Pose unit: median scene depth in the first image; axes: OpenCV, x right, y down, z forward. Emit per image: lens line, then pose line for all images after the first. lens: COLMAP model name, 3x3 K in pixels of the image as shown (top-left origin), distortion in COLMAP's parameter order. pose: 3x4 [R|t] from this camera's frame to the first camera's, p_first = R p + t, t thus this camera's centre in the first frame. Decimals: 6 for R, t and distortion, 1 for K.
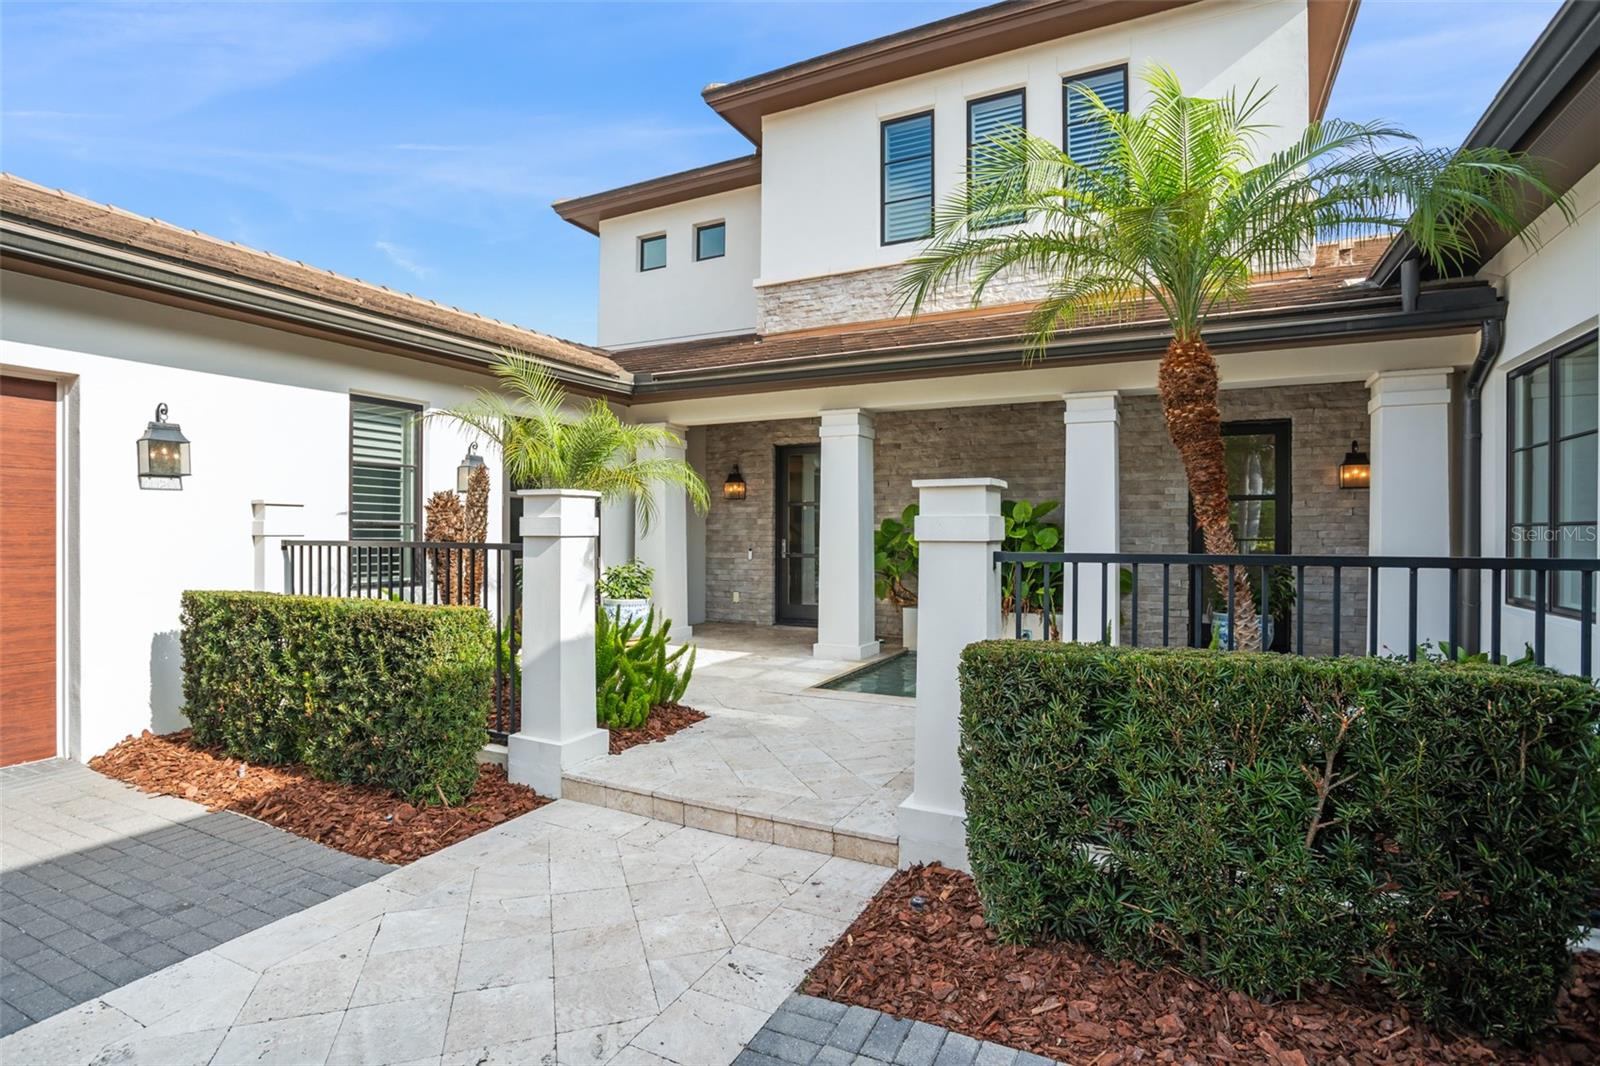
lens RADIAL K [[796.5, 0, 807.3], [0, 796.5, 526.2], [0, 0, 1]] dist [-0.053382, 0.021815]
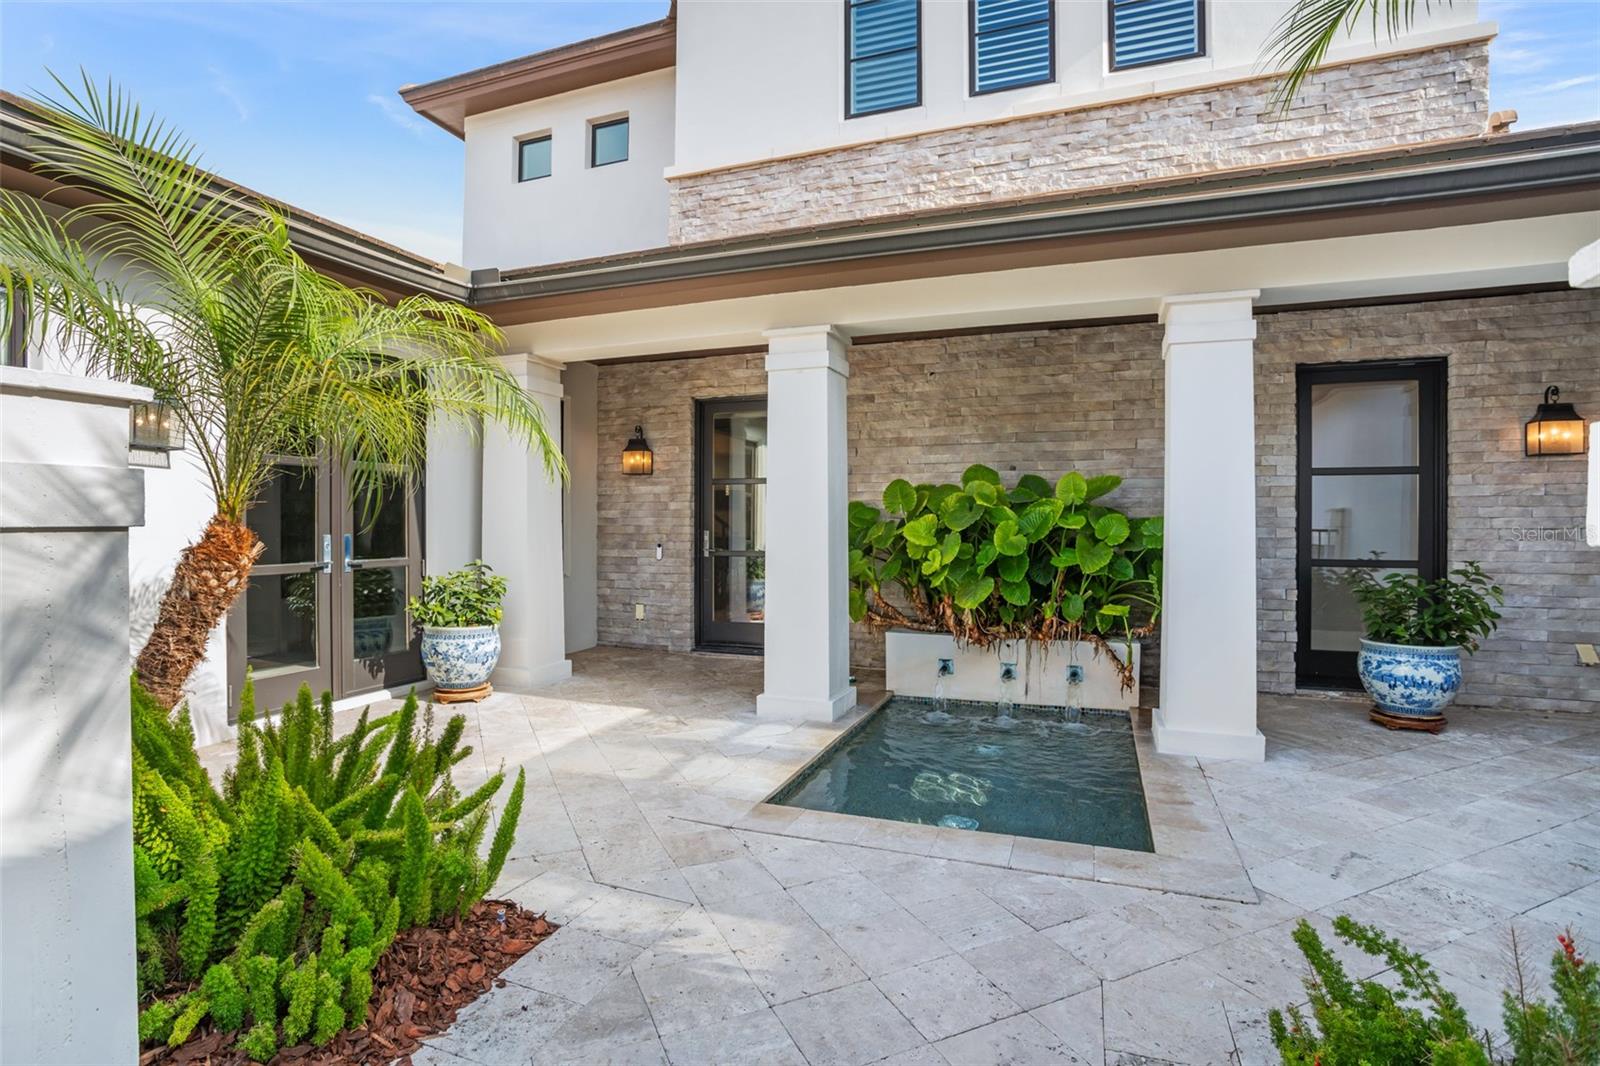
lens RADIAL K [[796.5, 0, 802.6], [0, 796.5, 520.1], [0, 0, 1]] dist [-0.053382, 0.021815]
pose [[0.995113, -0.000541, 0.098740, -0.015478], [0.000068, 0.999989, 0.004793, 0.003675], [-0.098742, -0.004763, 0.995102, 0.303371]]
